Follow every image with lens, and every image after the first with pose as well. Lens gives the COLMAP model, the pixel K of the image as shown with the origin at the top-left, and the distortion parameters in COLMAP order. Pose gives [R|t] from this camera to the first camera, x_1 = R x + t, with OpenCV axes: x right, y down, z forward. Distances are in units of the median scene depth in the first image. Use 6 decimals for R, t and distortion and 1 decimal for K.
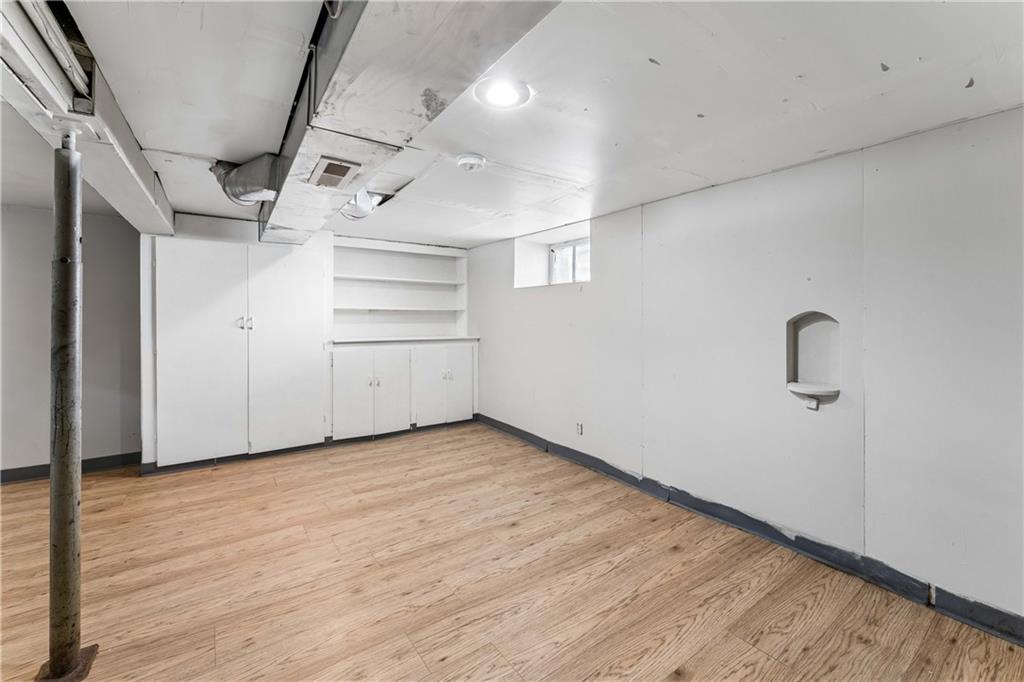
lens RADIAL K [[410.3, 0, 495.2], [0, 410.3, 316.7], [0, 0, 1]] dist [-0.003518, -0.000402]
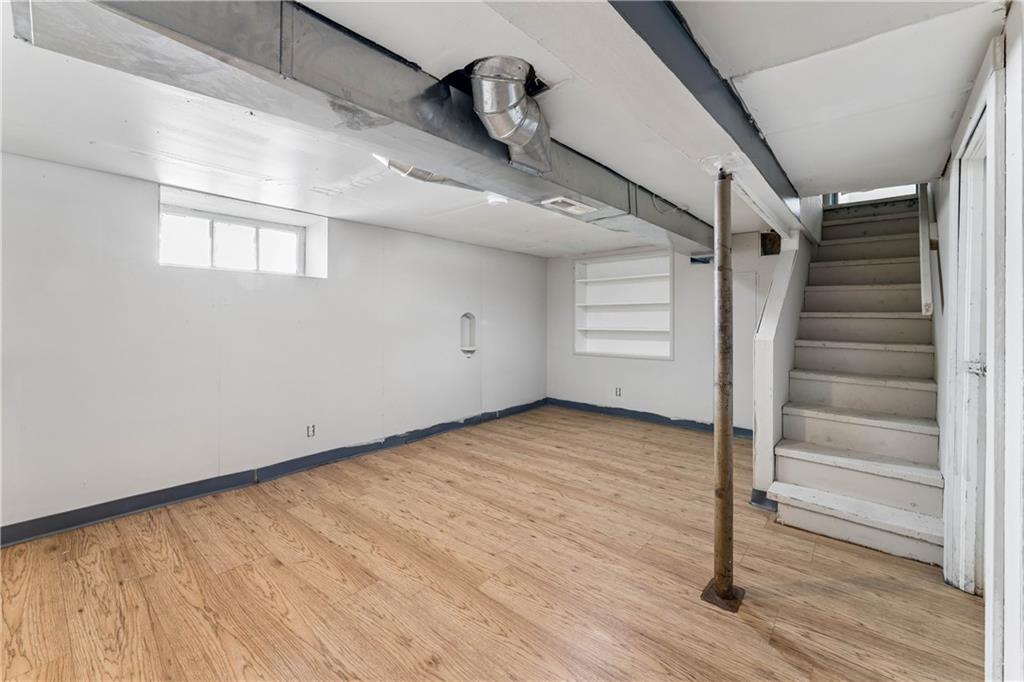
lens RADIAL K [[410.3, 0, 525.5], [0, 410.3, 319.7], [0, 0, 1]] dist [-0.003518, -0.000402]
pose [[-0.261520, -0.007132, 0.965172, -1.071752], [-0.006218, 0.999964, 0.005705, 0.007589], [-0.965178, -0.004509, -0.261555, 0.978513]]
